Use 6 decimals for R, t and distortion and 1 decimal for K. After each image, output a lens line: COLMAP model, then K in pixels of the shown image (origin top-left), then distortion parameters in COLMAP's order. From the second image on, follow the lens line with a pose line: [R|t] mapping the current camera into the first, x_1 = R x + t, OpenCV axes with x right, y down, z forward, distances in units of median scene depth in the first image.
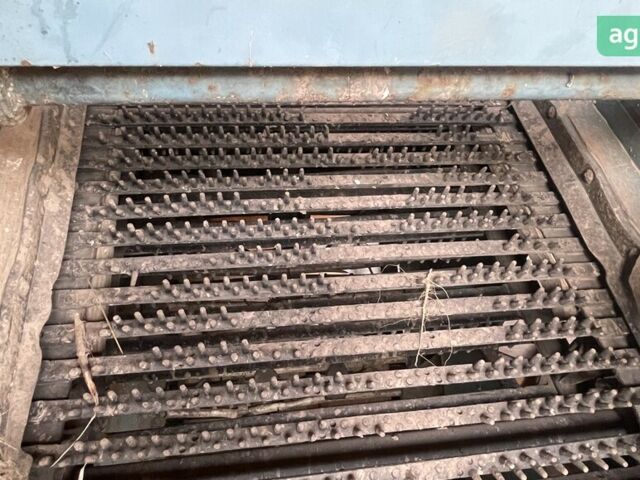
lens RADIAL K [[458.0, 0, 318.7], [0, 458.0, 236.6], [0, 0, 1]] dist [0.010100, -0.026407]
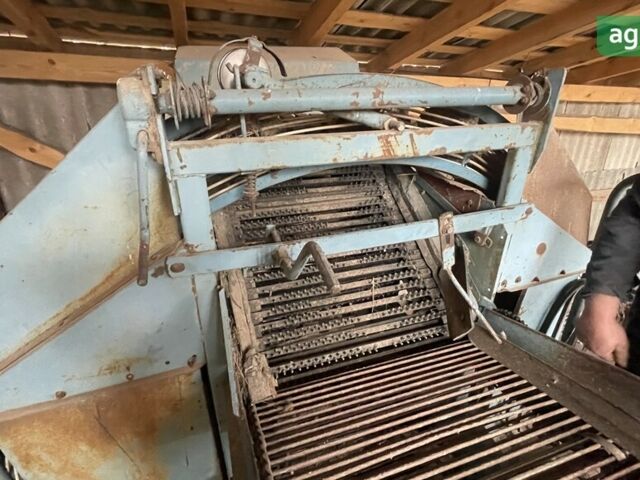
lens RADIAL K [[458.0, 0, 321.3], [0, 458.0, 241.4], [0, 0, 1]] dist [0.010100, -0.026407]
pose [[0.967344, -0.082304, 0.239731, -0.733783], [0.062532, 0.994071, 0.088955, -0.428721], [-0.245631, -0.071059, 0.966755, -1.637384]]
